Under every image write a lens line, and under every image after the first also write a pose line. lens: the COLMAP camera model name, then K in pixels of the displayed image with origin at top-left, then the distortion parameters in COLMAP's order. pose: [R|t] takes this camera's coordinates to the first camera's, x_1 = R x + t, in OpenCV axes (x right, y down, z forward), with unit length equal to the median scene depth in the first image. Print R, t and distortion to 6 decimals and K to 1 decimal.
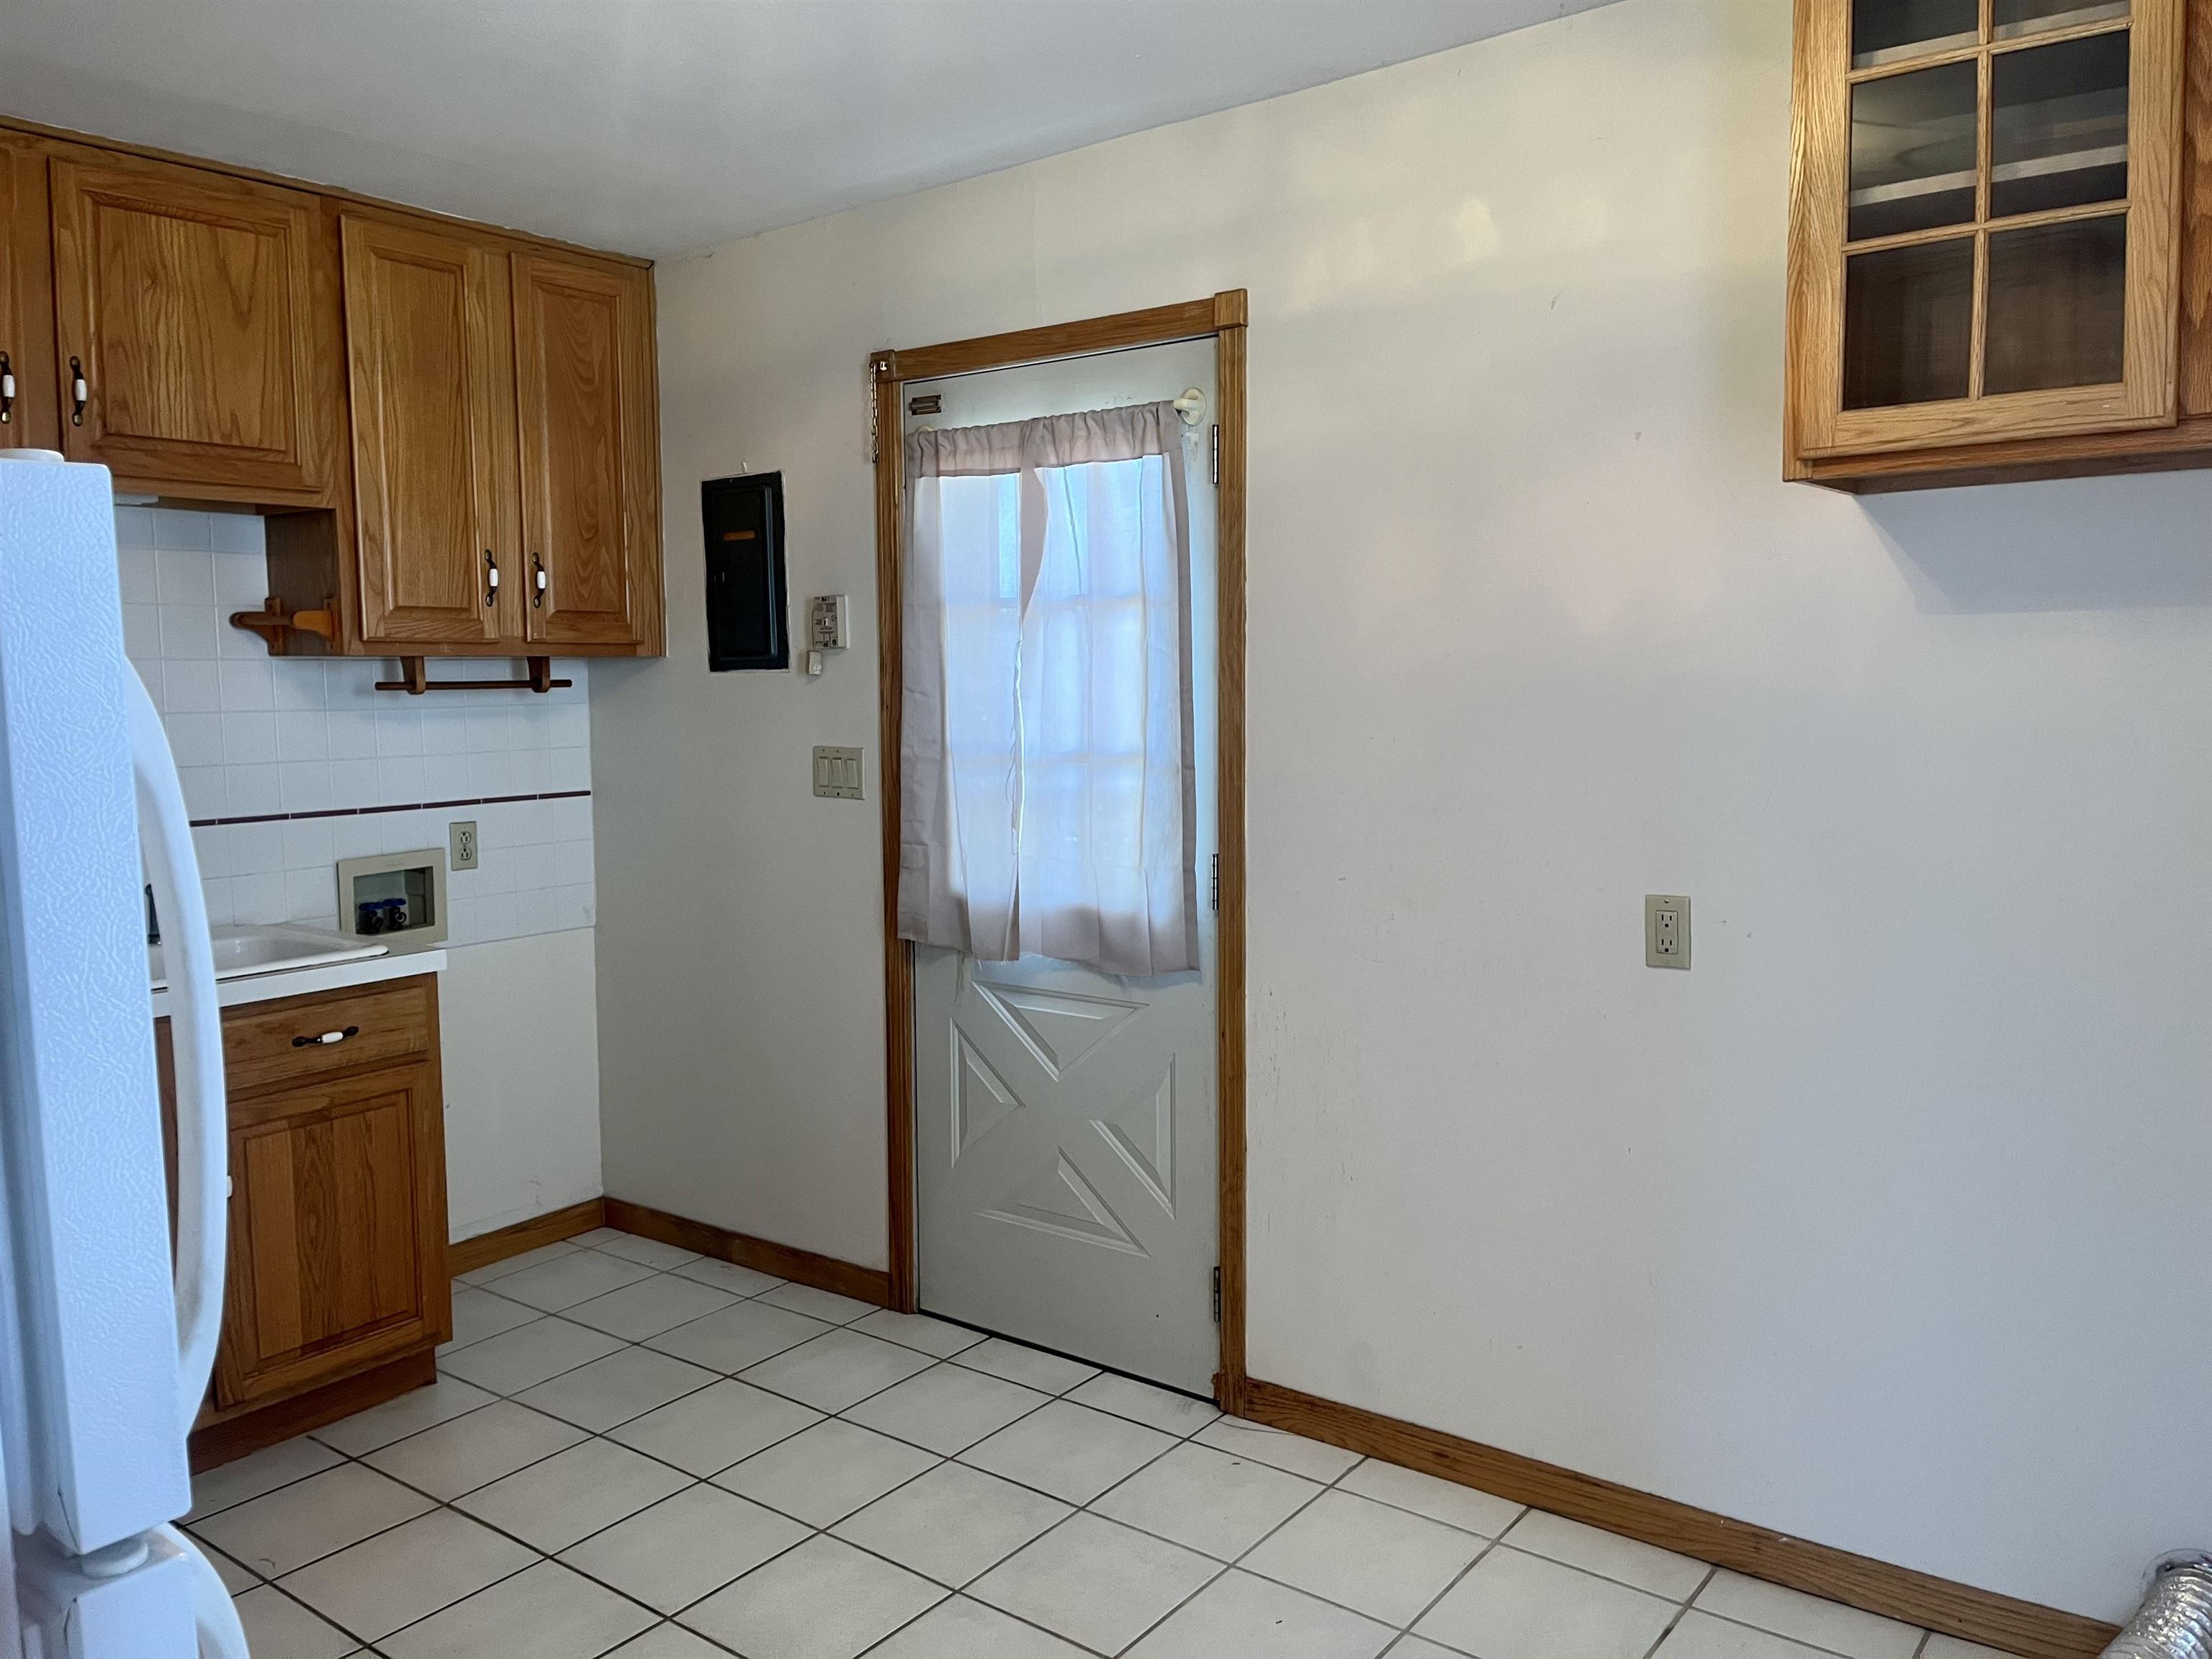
lens RADIAL K [[1647.9, 0, 1111.1], [0, 1647.9, 841.9], [0, 0, 1]] dist [0.062914, -0.081739]
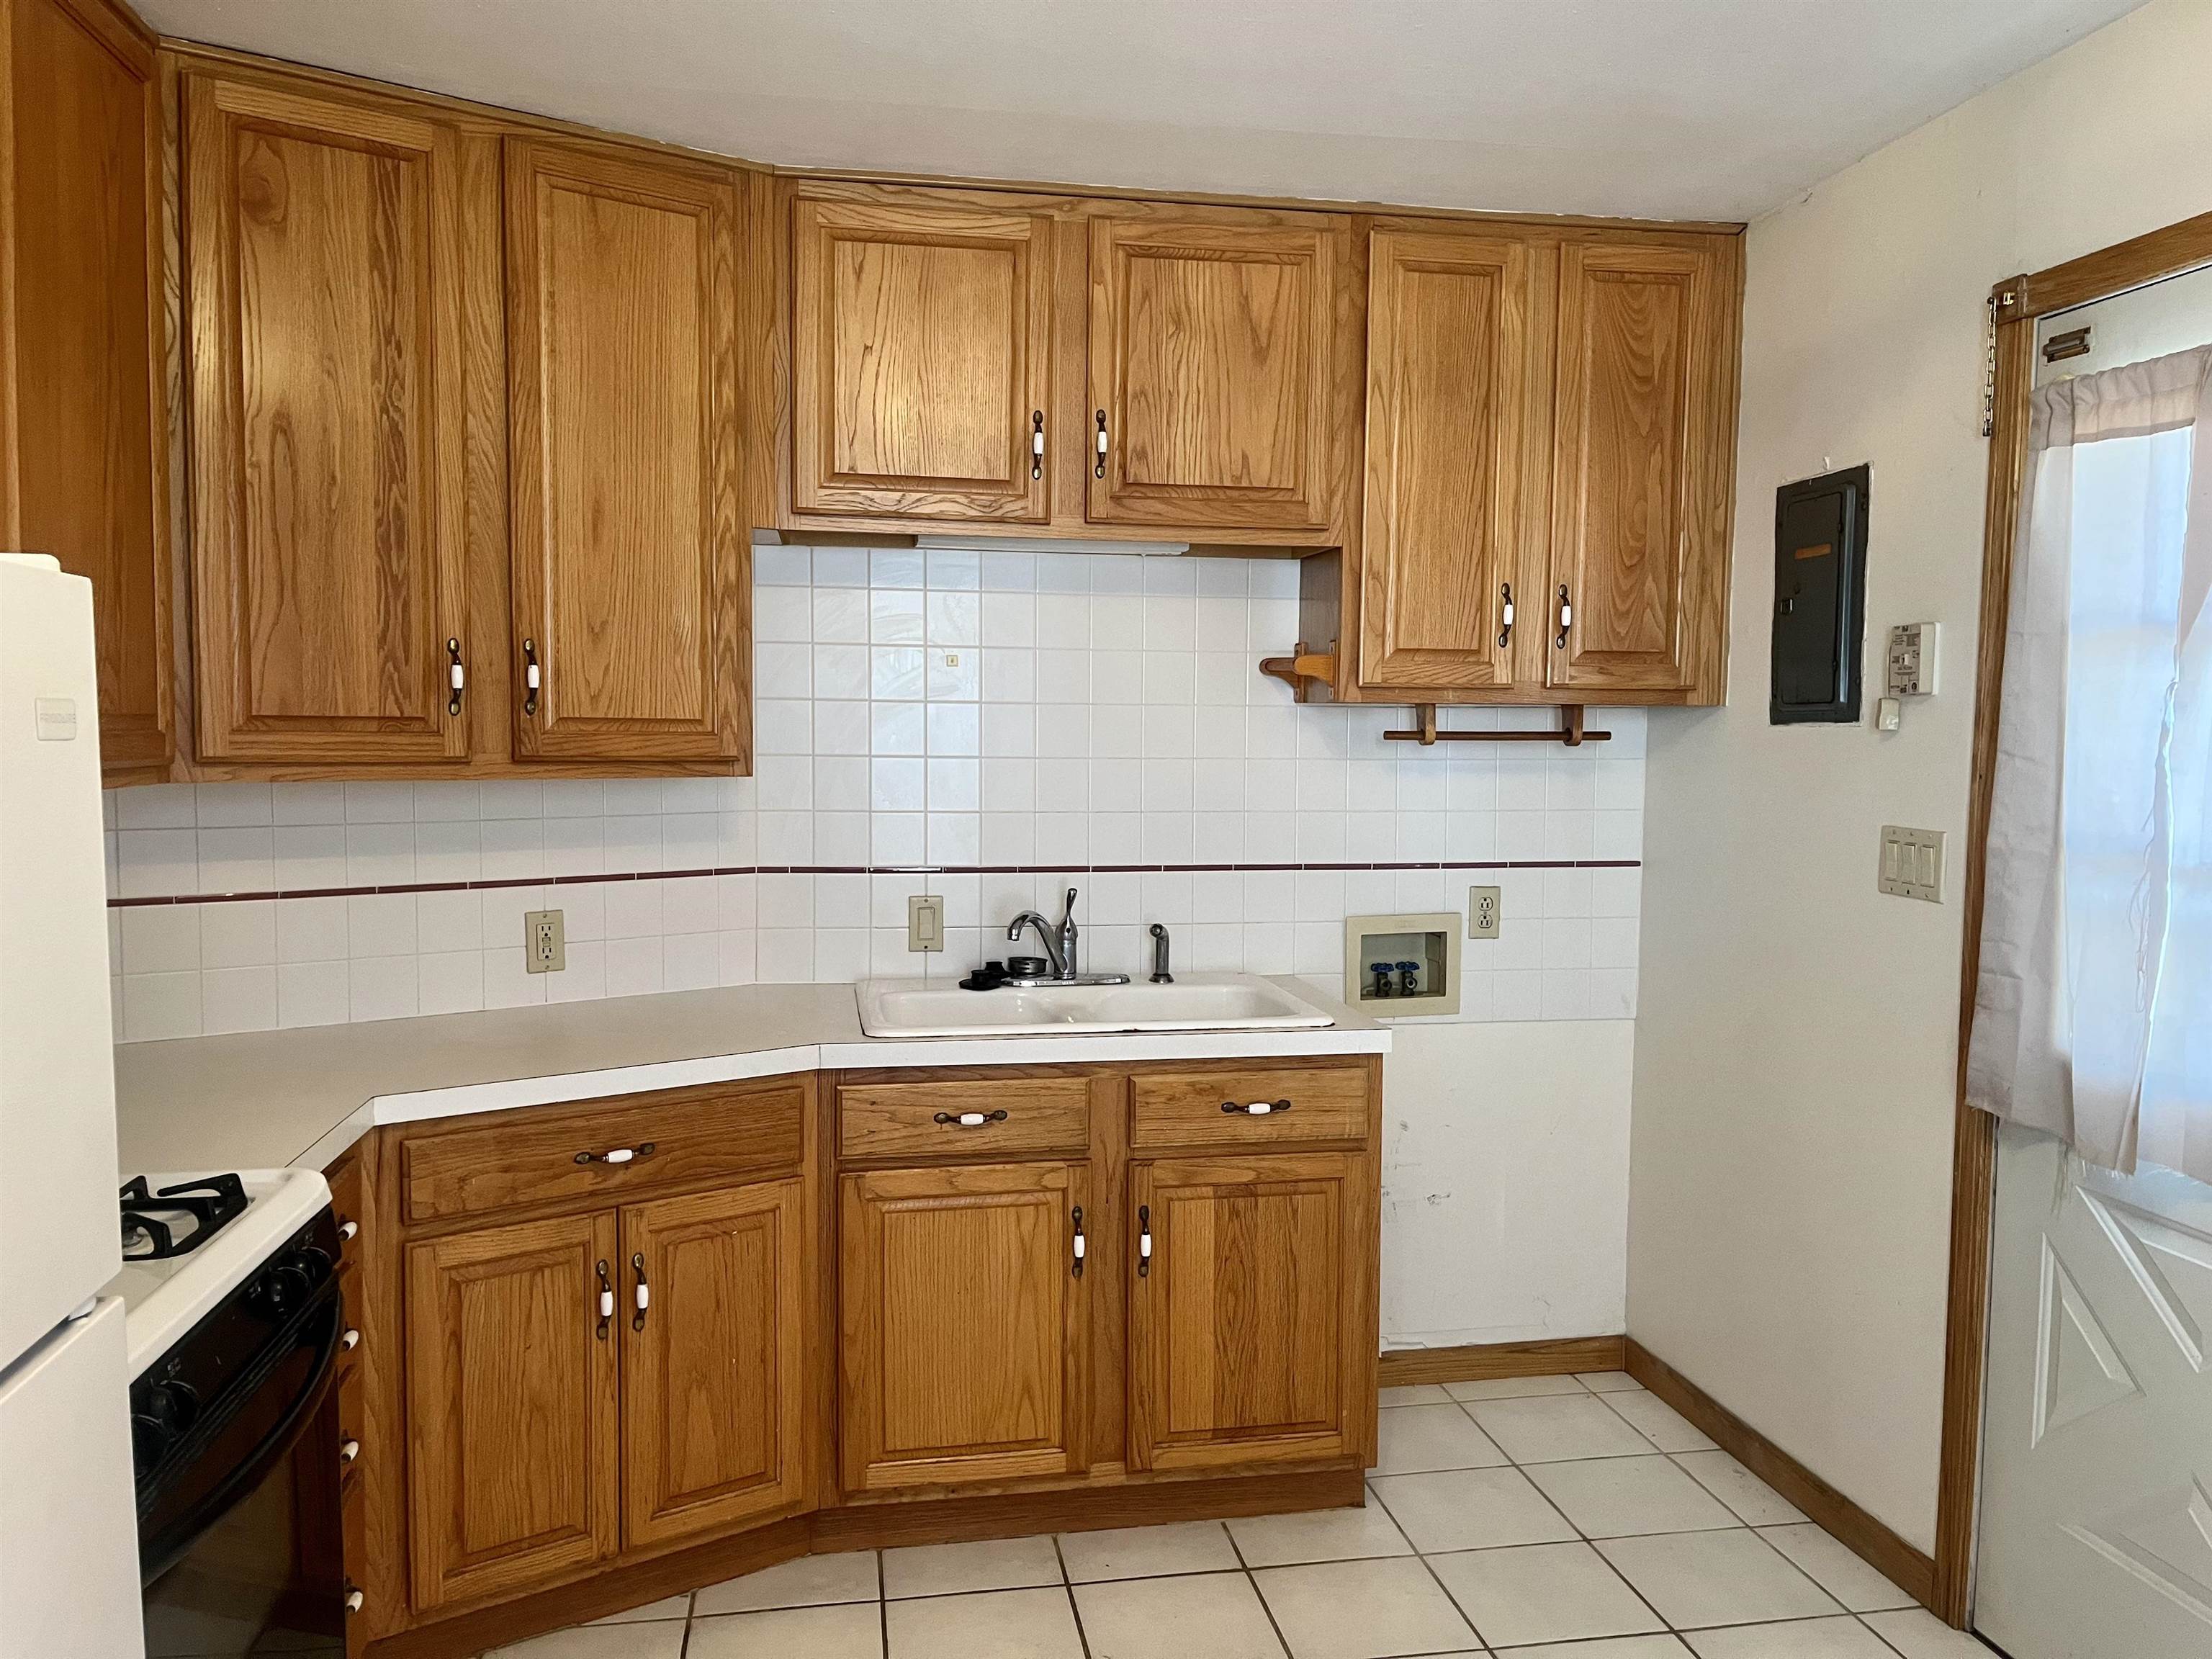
lens RADIAL K [[1647.9, 0, 1111.1], [0, 1647.9, 841.9], [0, 0, 1]] dist [0.062914, -0.081739]
pose [[0.734755, 0.065156, -0.675196, 0.076932], [-0.085871, 0.996303, 0.002697, -0.024099], [0.672875, 0.055998, 0.737634, 0.224026]]
